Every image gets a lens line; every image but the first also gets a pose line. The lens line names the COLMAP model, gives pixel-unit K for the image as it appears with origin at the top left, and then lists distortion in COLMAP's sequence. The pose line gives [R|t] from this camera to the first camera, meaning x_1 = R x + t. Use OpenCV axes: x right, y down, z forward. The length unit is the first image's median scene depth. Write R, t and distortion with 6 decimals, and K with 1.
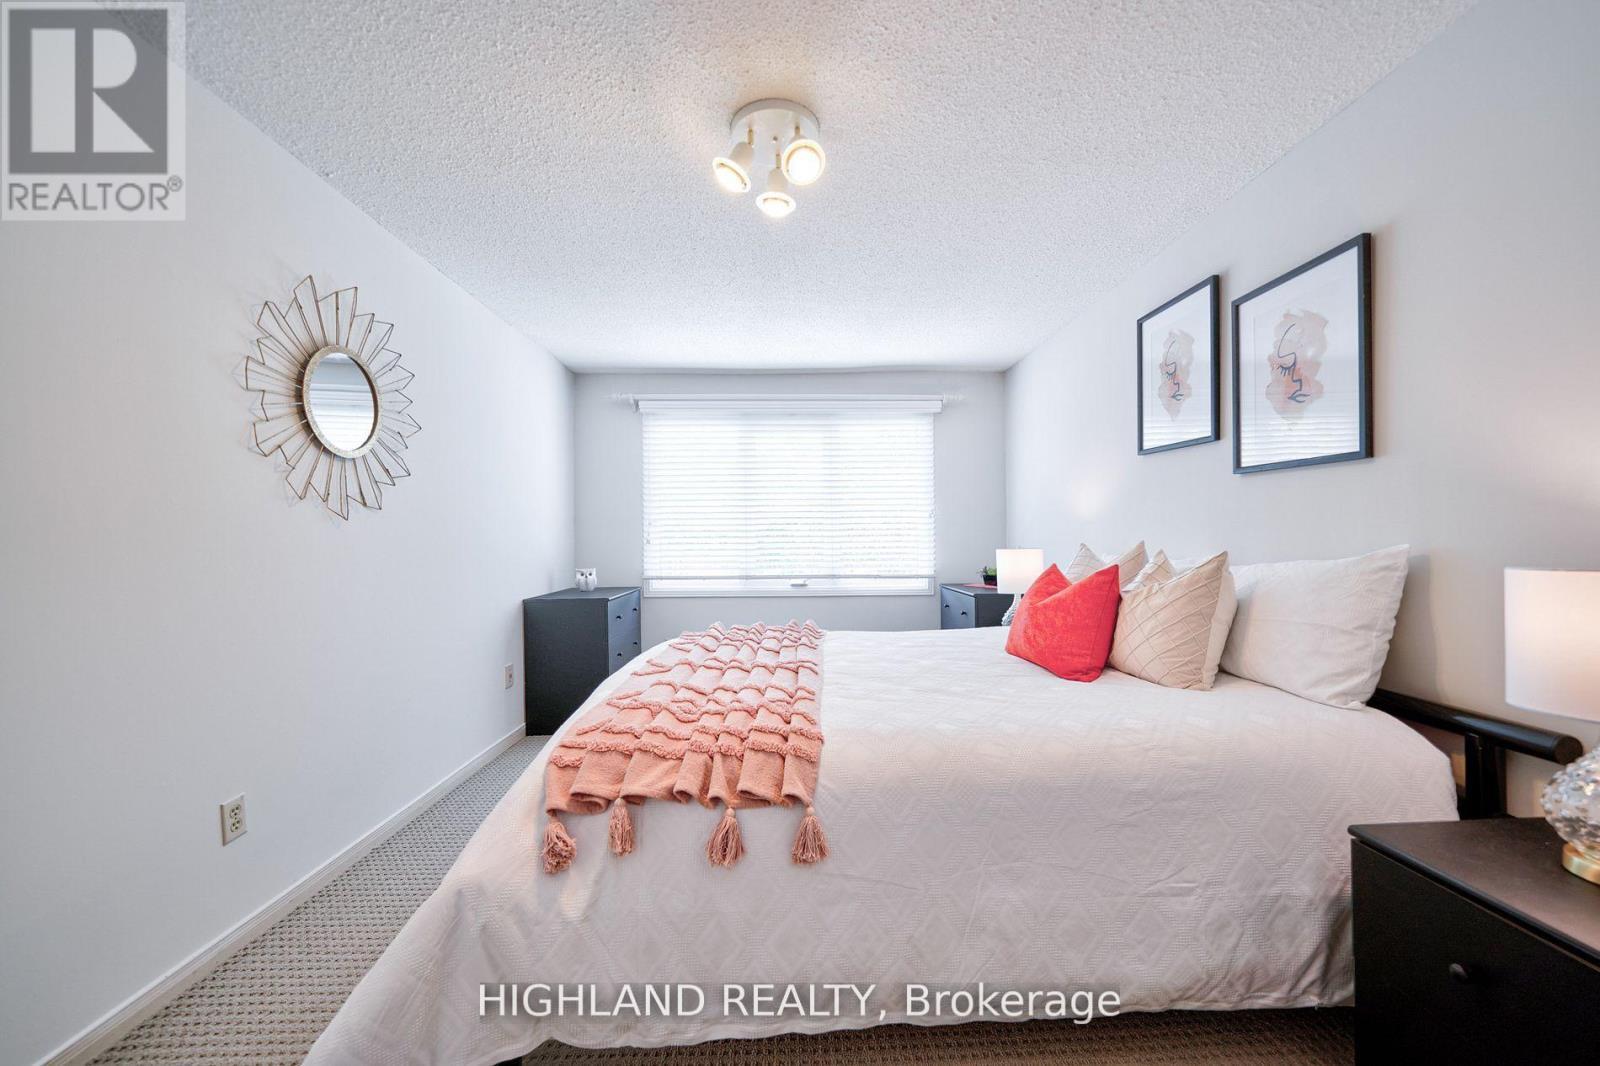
lens RADIAL K [[614.2, 0, 798.2], [0, 614.2, 533.5], [0, 0, 1]] dist [-0.007845, 0.000851]
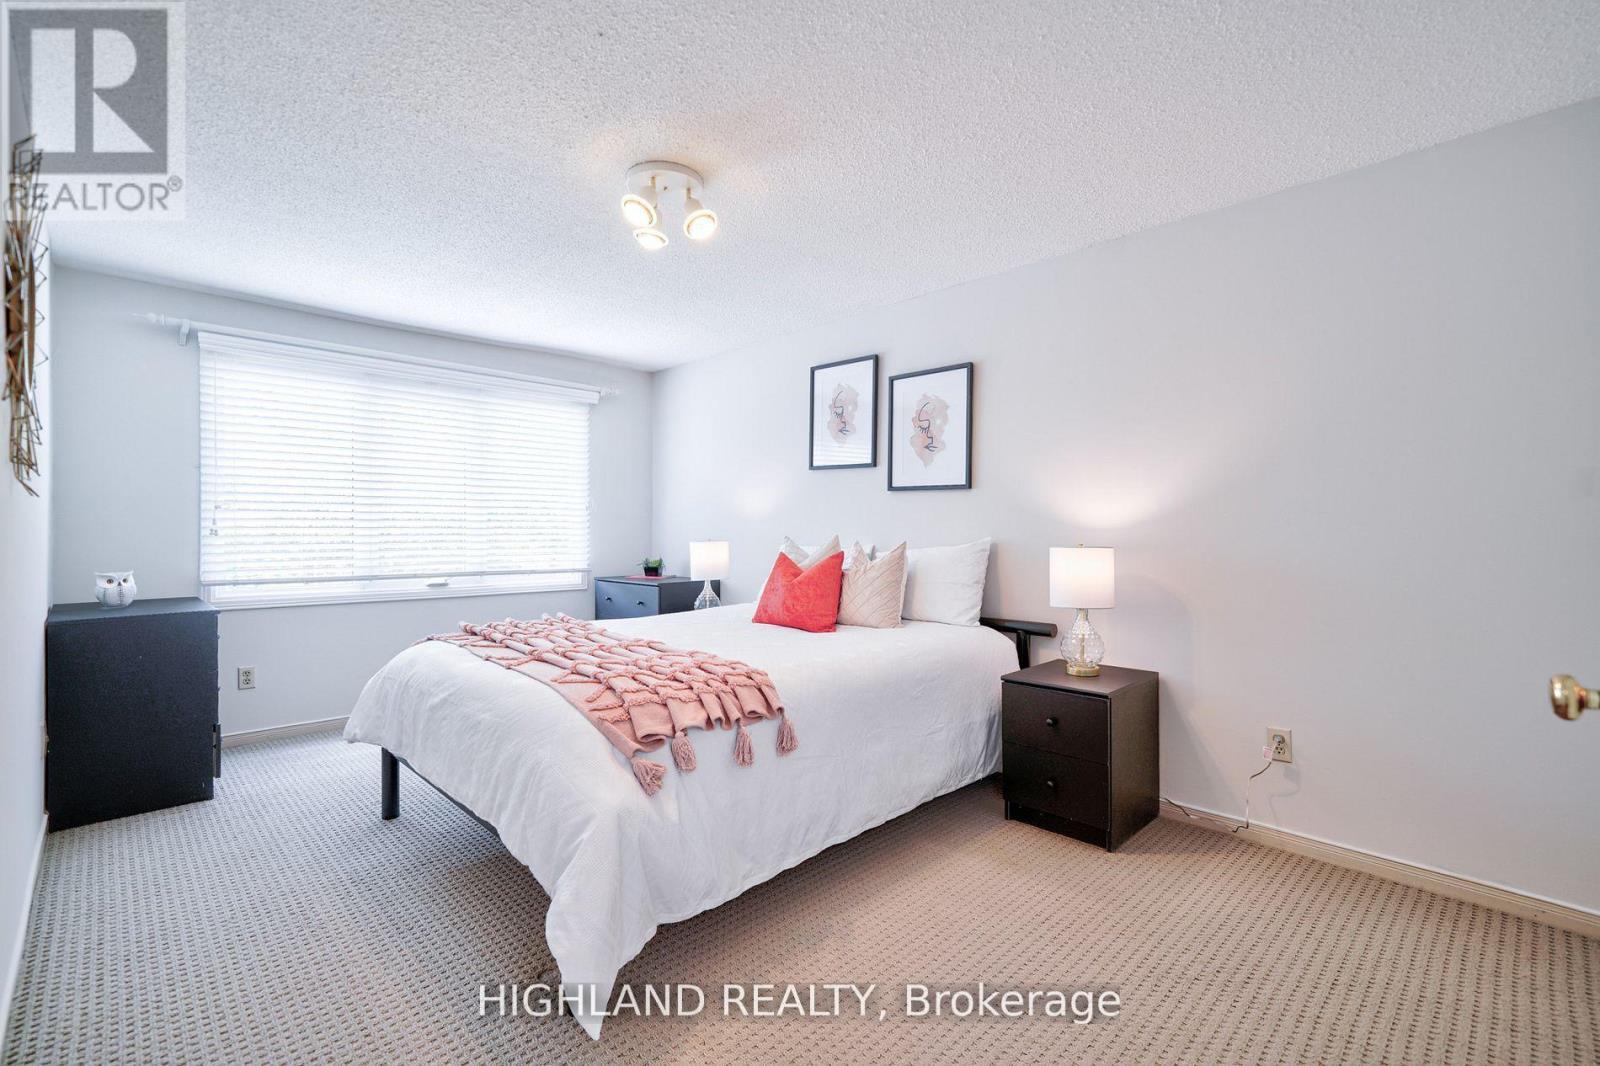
lens RADIAL K [[720.9, 0, 799.6], [0, 720.9, 529.2], [0, 0, 1]] dist [0.020674, 0.000029]
pose [[0.735879, 0.011874, 0.677009, -0.735579], [-0.013813, 0.999901, -0.002523, 0.005643], [-0.676972, -0.007494, 0.735971, -0.184603]]
